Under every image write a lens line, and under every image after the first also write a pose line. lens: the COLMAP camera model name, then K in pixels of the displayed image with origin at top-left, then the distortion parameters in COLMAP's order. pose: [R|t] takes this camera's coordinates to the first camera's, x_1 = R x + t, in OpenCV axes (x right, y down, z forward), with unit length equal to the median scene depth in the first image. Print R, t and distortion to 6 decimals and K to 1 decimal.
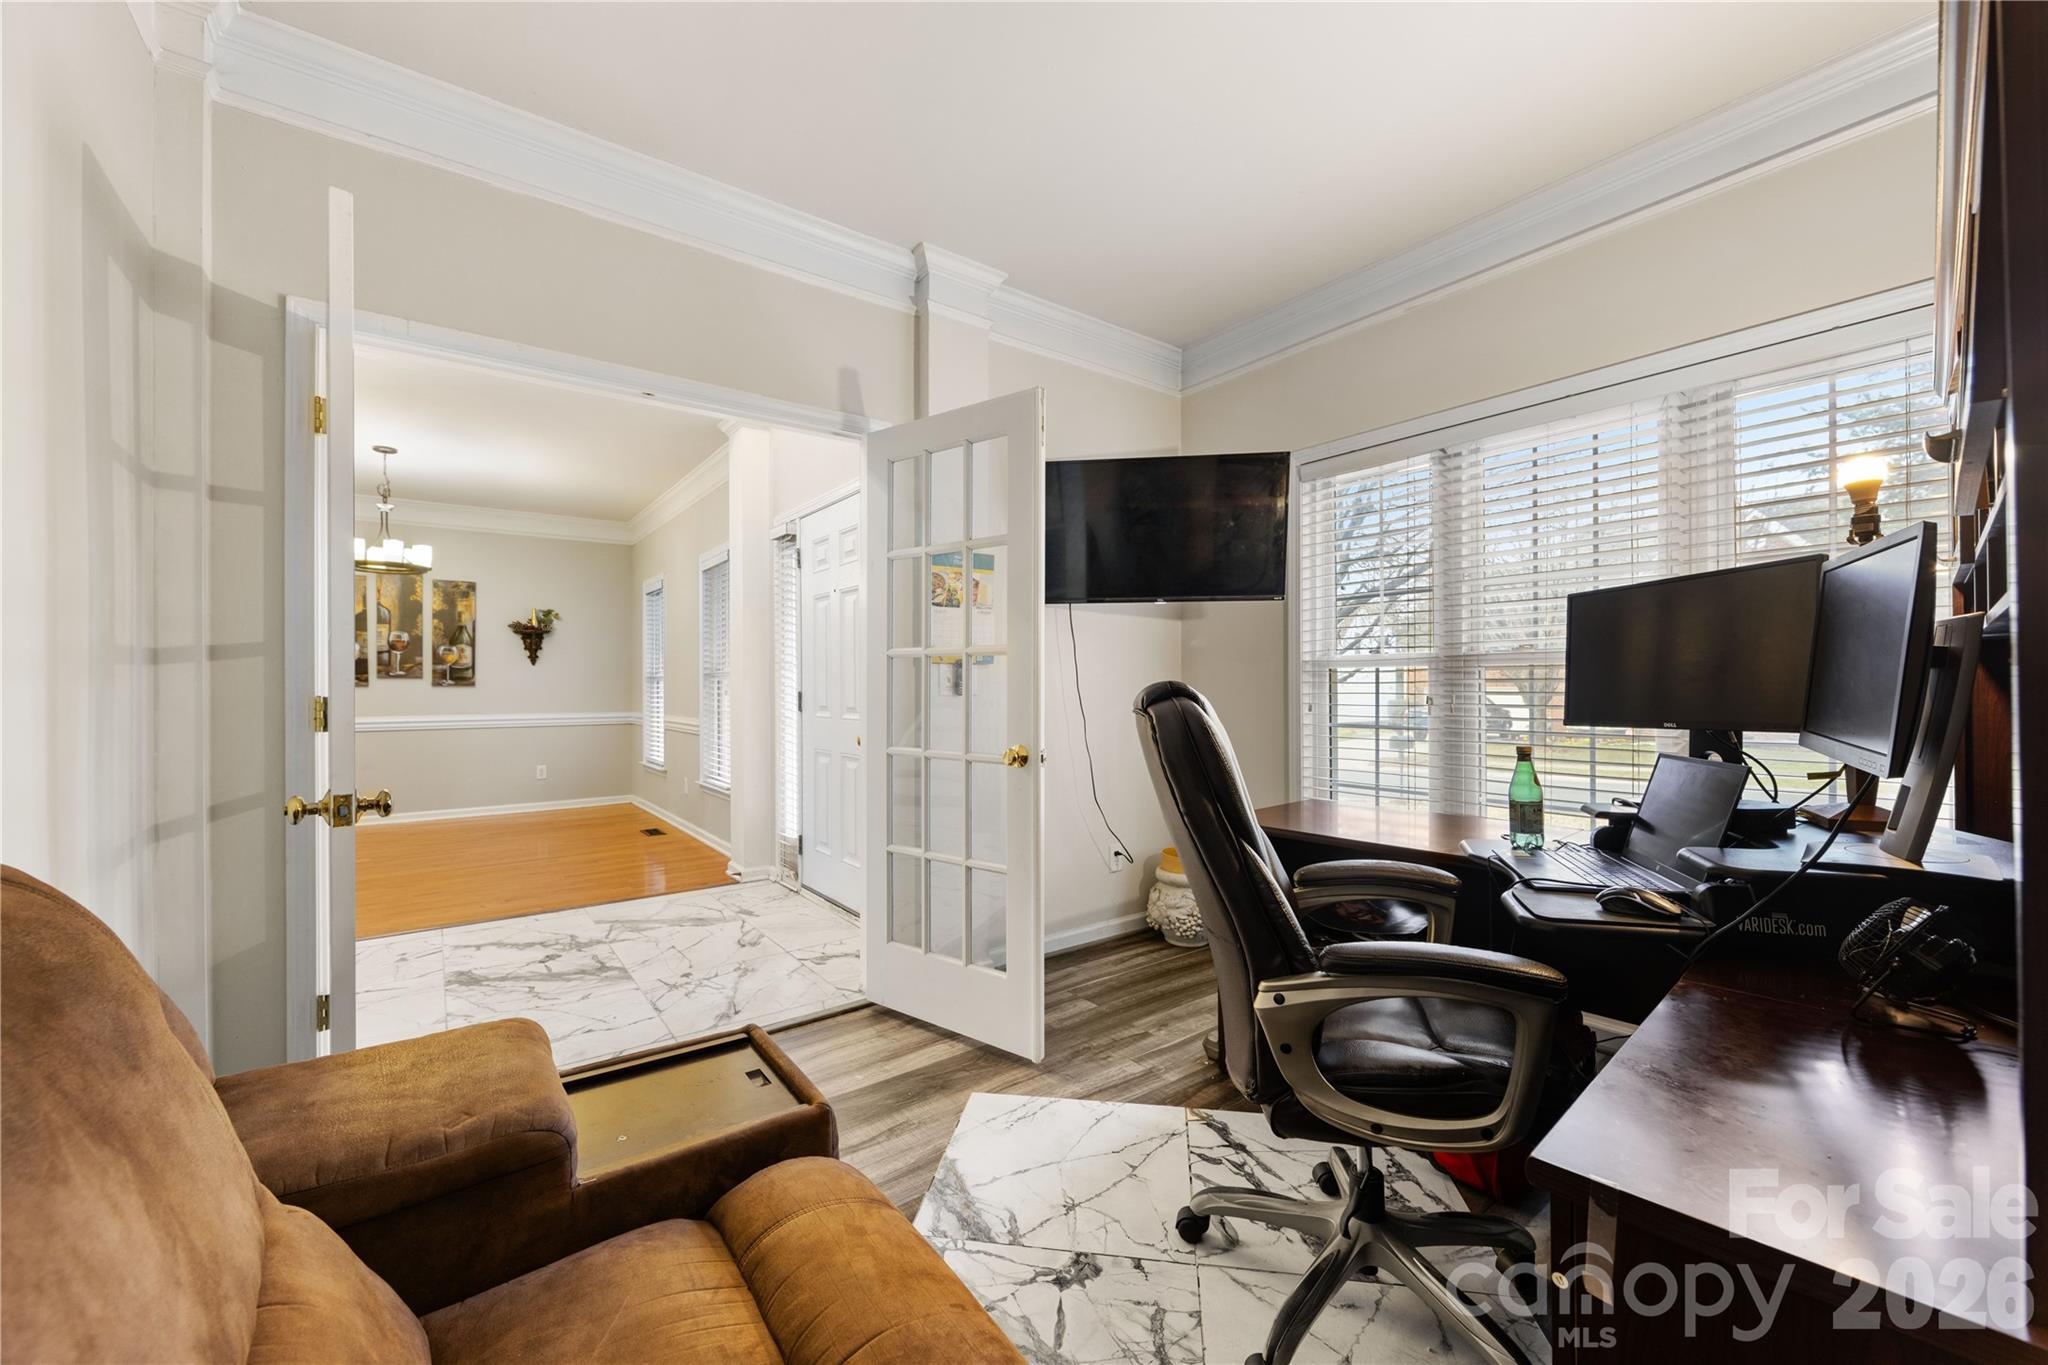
lens RADIAL K [[798.0, 0, 1026.8], [0, 798.0, 690.9], [0, 0, 1]] dist [-0.004564, -0.000275]
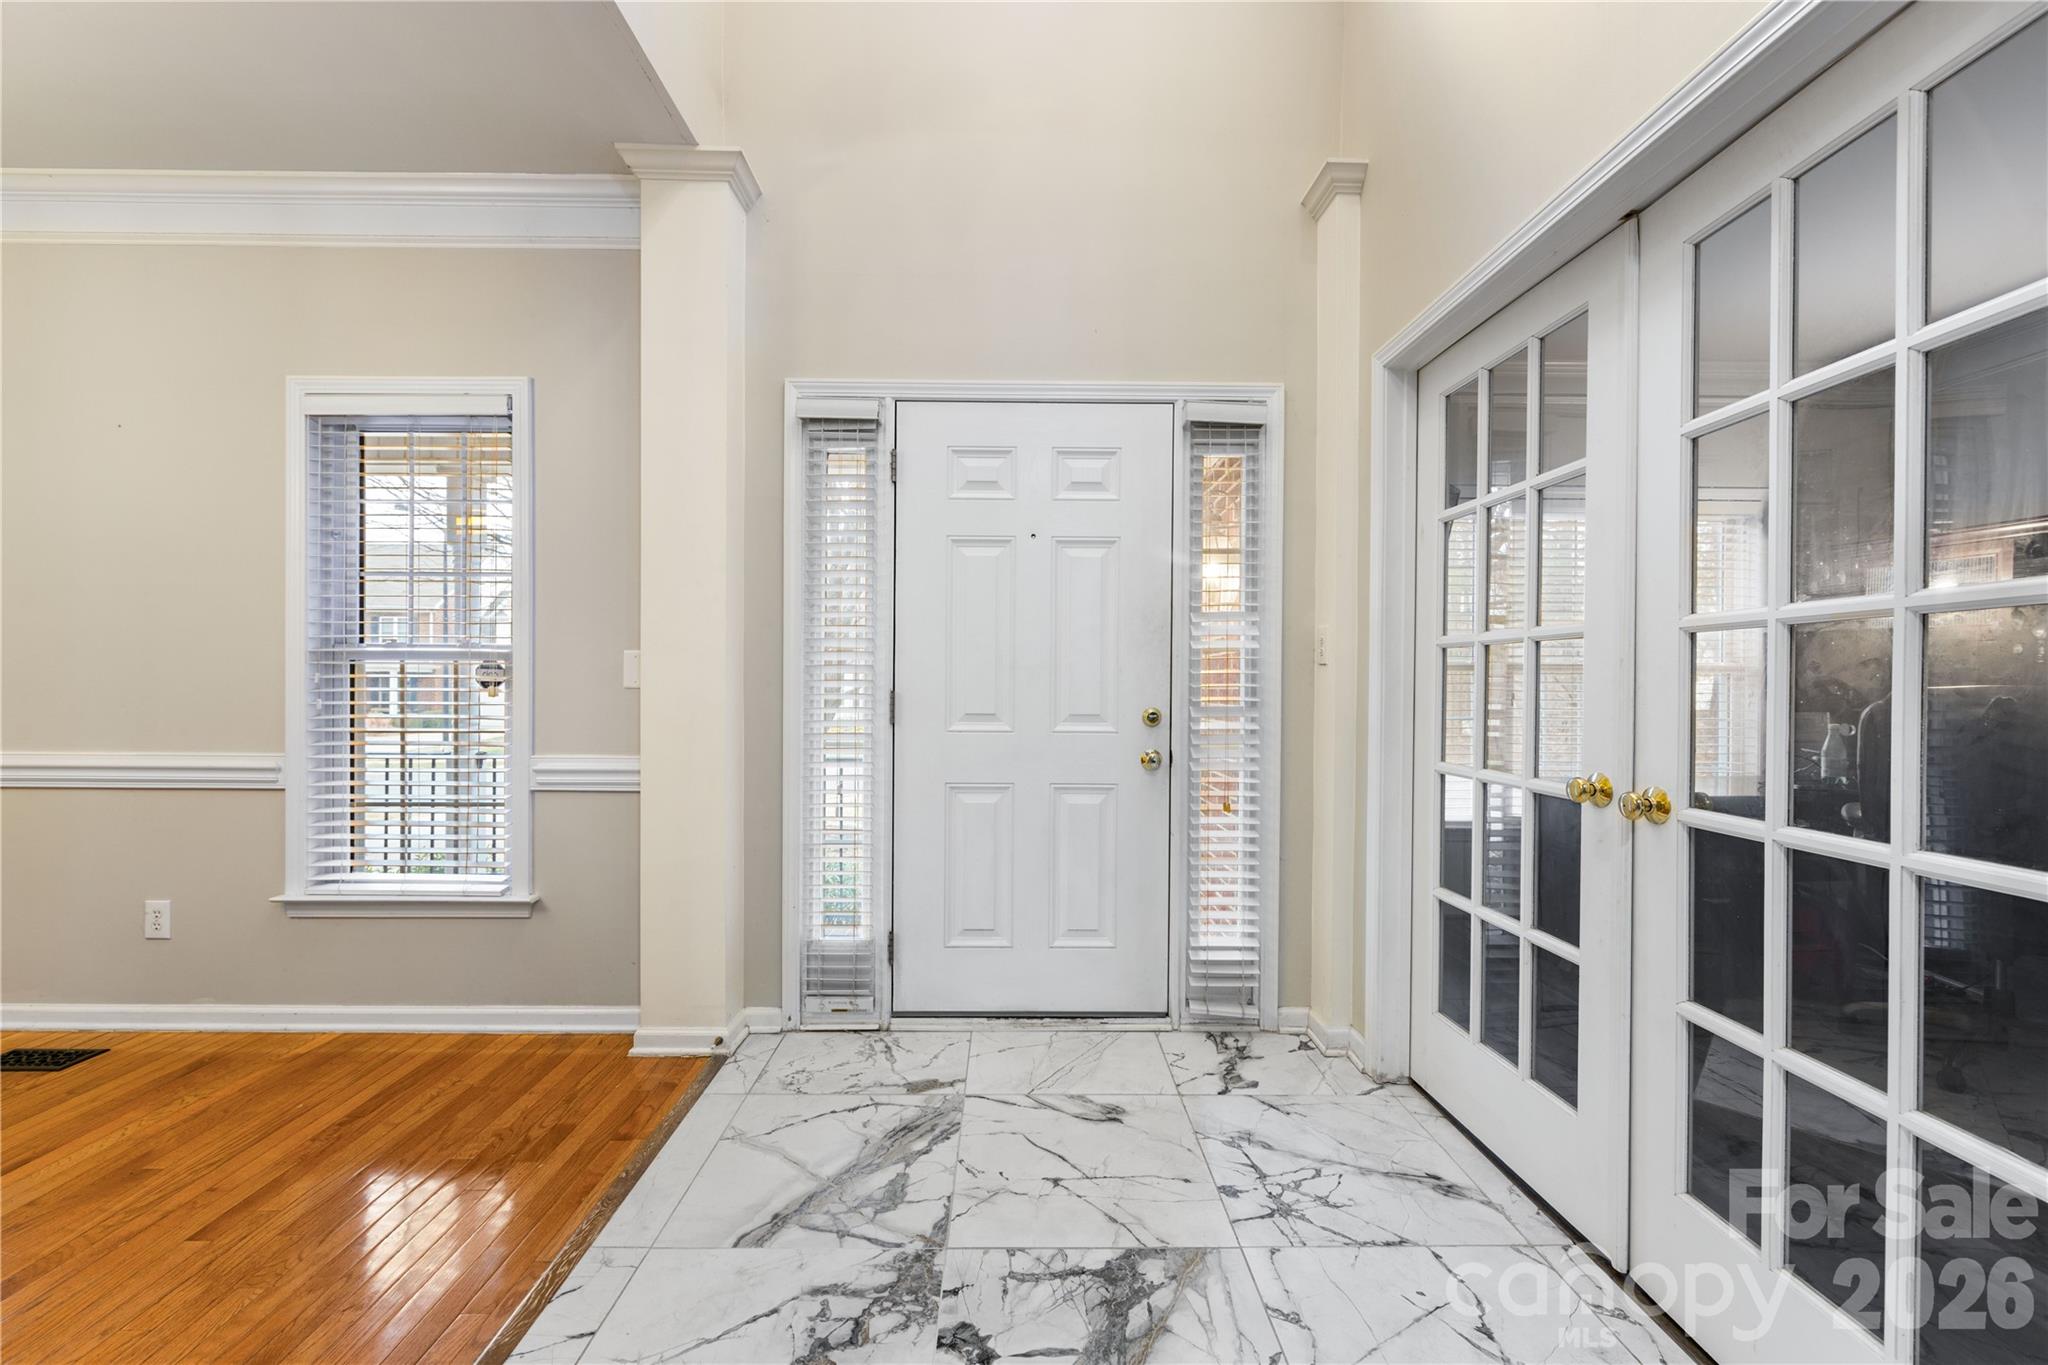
lens RADIAL K [[798.0, 0, 1022.9], [0, 798.0, 686.7], [0, 0, 1]] dist [-0.004564, -0.000275]
pose [[0.589850, 0.006871, 0.807483, -0.760859], [-0.001902, 0.999973, -0.007120, 0.003720], [-0.807510, 0.002664, 0.589847, 0.615904]]
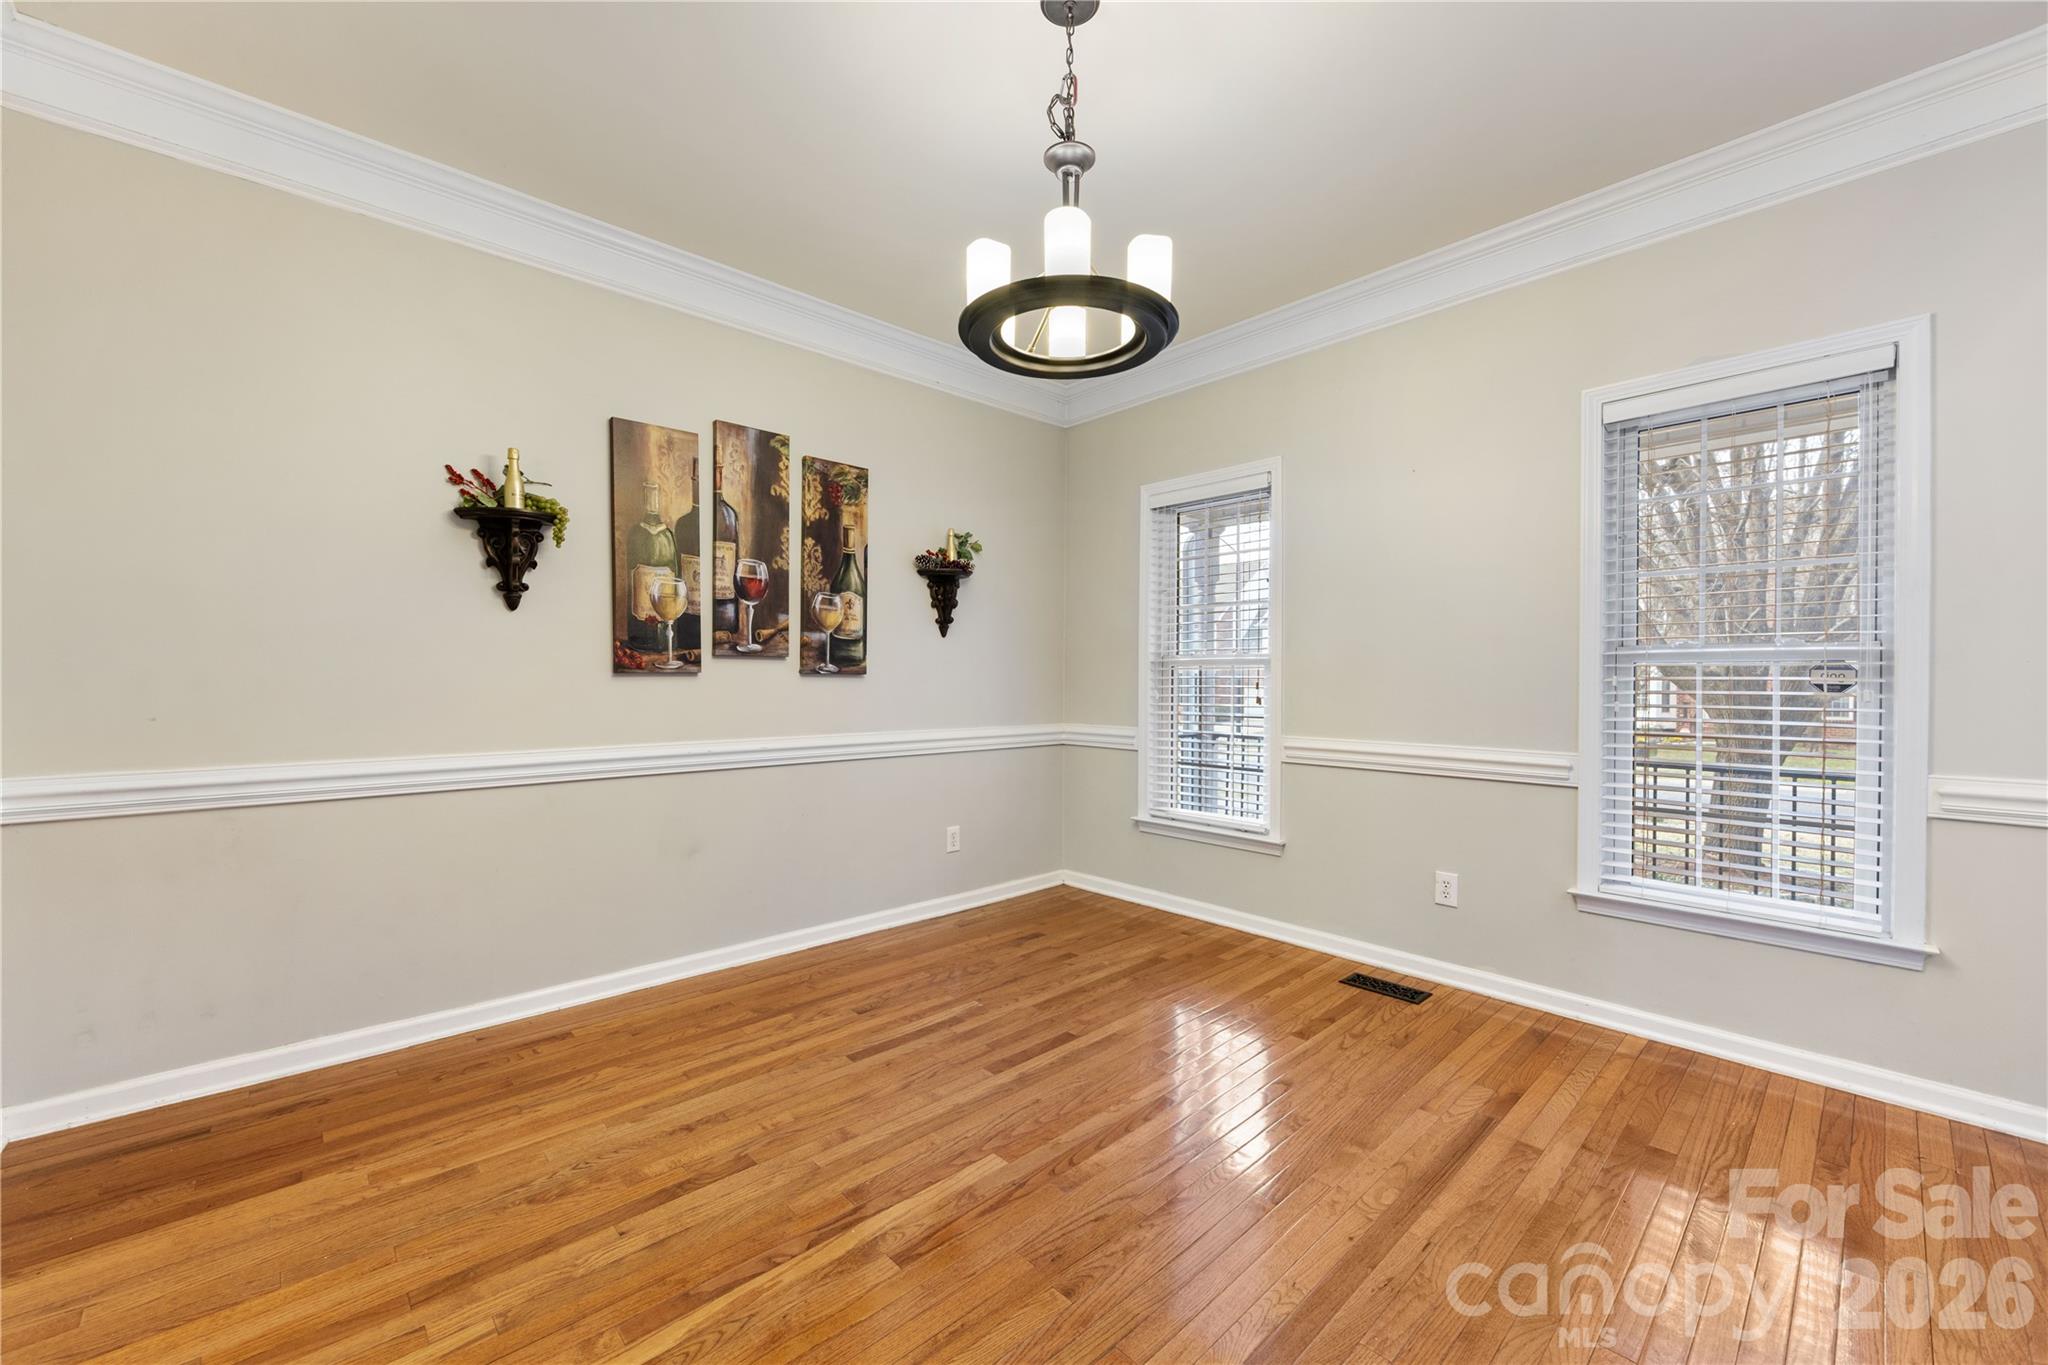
lens RADIAL K [[798.0, 0, 1020.3], [0, 798.0, 685.7], [0, 0, 1]] dist [-0.004564, -0.000275]
pose [[0.995651, 0.004855, 0.093032, -1.058098], [-0.004738, 0.999988, -0.001481, 0.000808], [-0.093038, 0.001034, 0.995662, 0.806644]]
